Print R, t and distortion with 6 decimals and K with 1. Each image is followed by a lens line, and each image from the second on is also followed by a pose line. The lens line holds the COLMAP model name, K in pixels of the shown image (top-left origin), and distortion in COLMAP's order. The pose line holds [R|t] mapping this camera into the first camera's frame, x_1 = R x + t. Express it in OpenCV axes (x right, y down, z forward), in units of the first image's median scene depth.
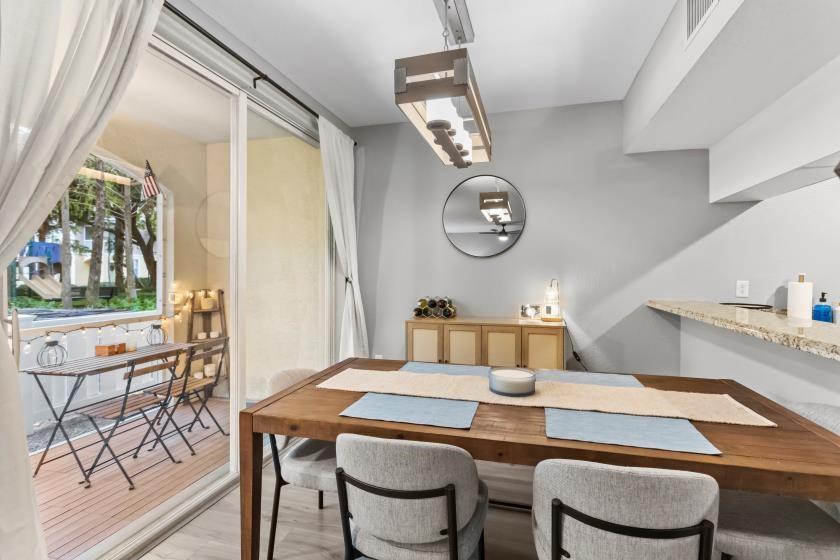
lens RADIAL K [[397.5, 0, 419.0], [0, 397.5, 277.5], [0, 0, 1]] dist [0.004437, 0.003600]
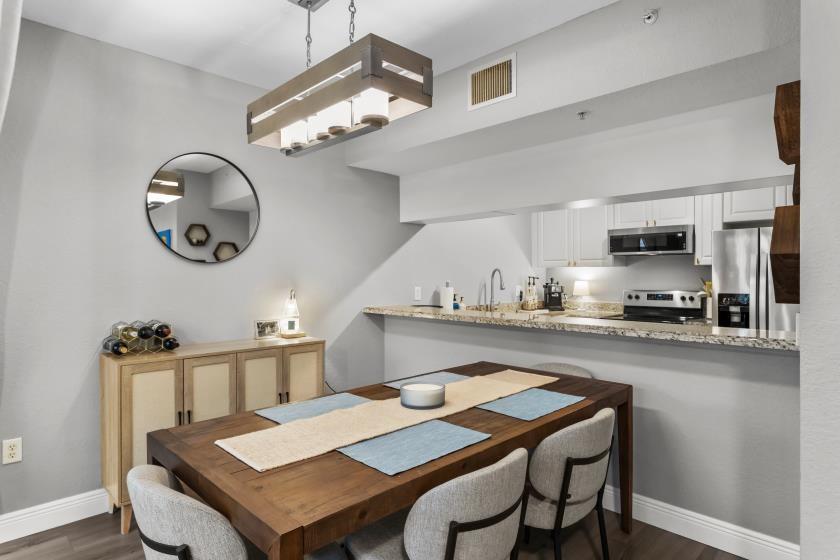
lens RADIAL K [[485.9, 0, 421.8], [0, 485.9, 277.7], [0, 0, 1]] dist [-0.001119, -0.000231]
pose [[0.488526, -0.006442, 0.872525, -0.509226], [0.011702, 0.999931, 0.000831, -0.022392], [-0.872471, 0.009804, 0.488568, 0.240447]]
